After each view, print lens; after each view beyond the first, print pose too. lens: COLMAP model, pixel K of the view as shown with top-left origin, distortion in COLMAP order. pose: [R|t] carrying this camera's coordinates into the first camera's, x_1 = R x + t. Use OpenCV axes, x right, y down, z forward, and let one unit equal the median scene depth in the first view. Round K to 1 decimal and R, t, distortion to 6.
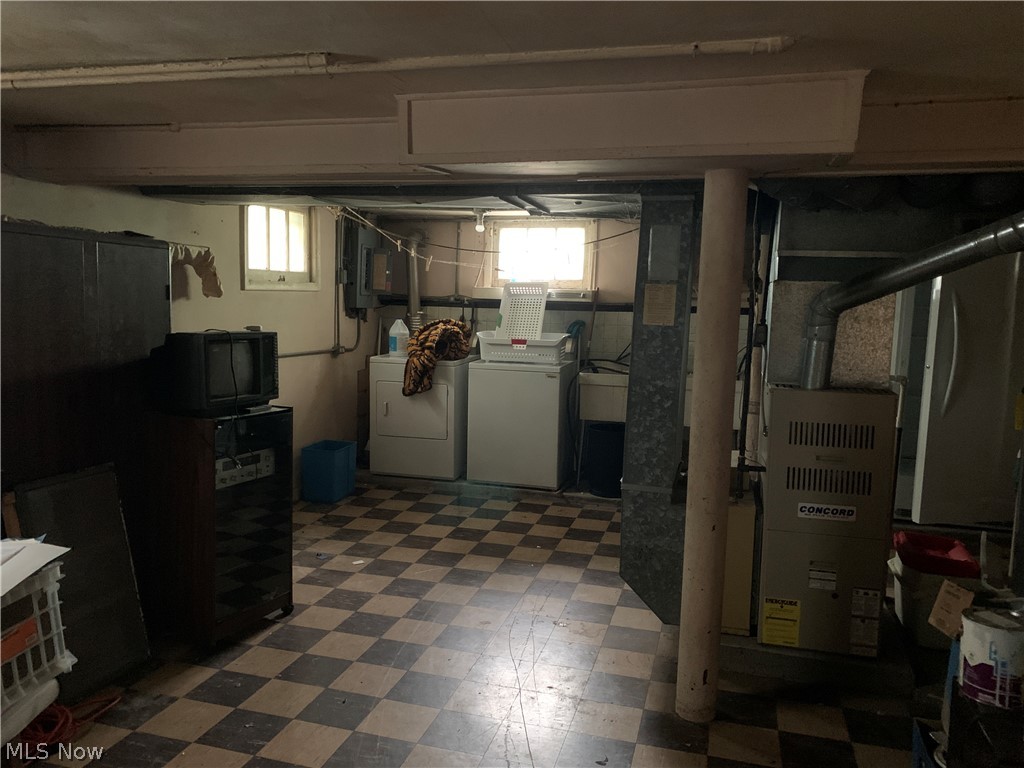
lens RADIAL K [[770.0, 0, 493.4], [0, 770.0, 381.4], [0, 0, 1]] dist [0.057754, -0.063267]
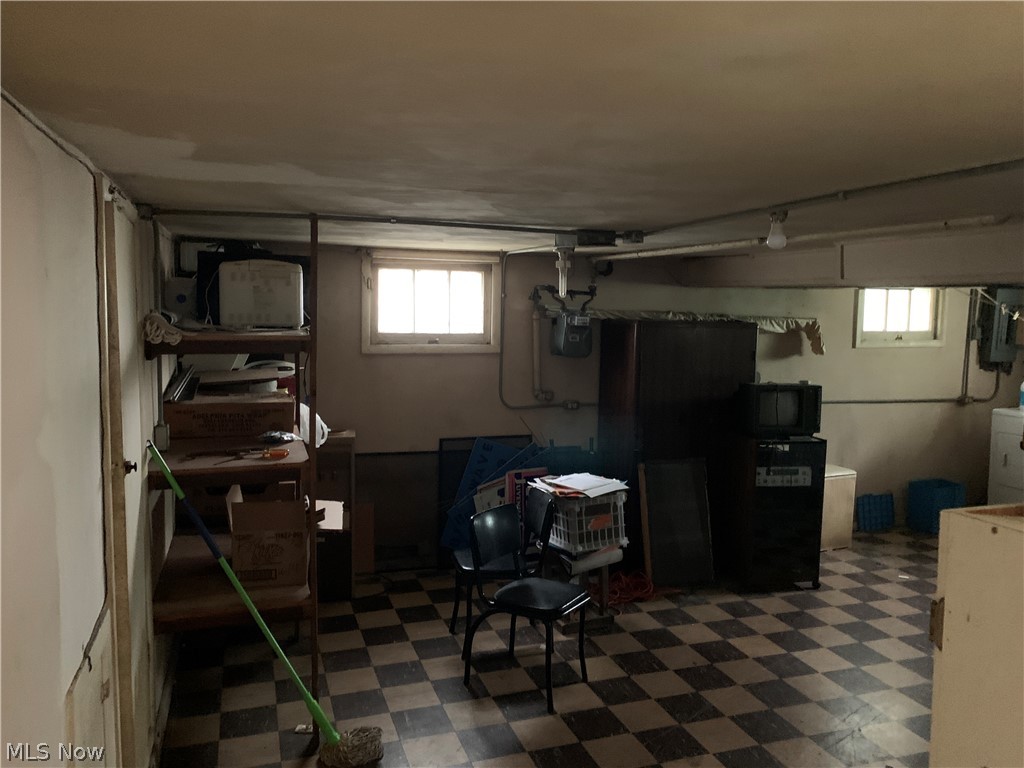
lens RADIAL K [[767.7, 0, 527.8], [0, 767.7, 364.6], [0, 0, 1]] dist [0.046934, -0.062487]
pose [[0.594913, 0.046041, -0.802470, 0.481392], [-0.090632, 0.995834, -0.010056, -0.035621], [0.798664, 0.078712, 0.596608, -0.245166]]
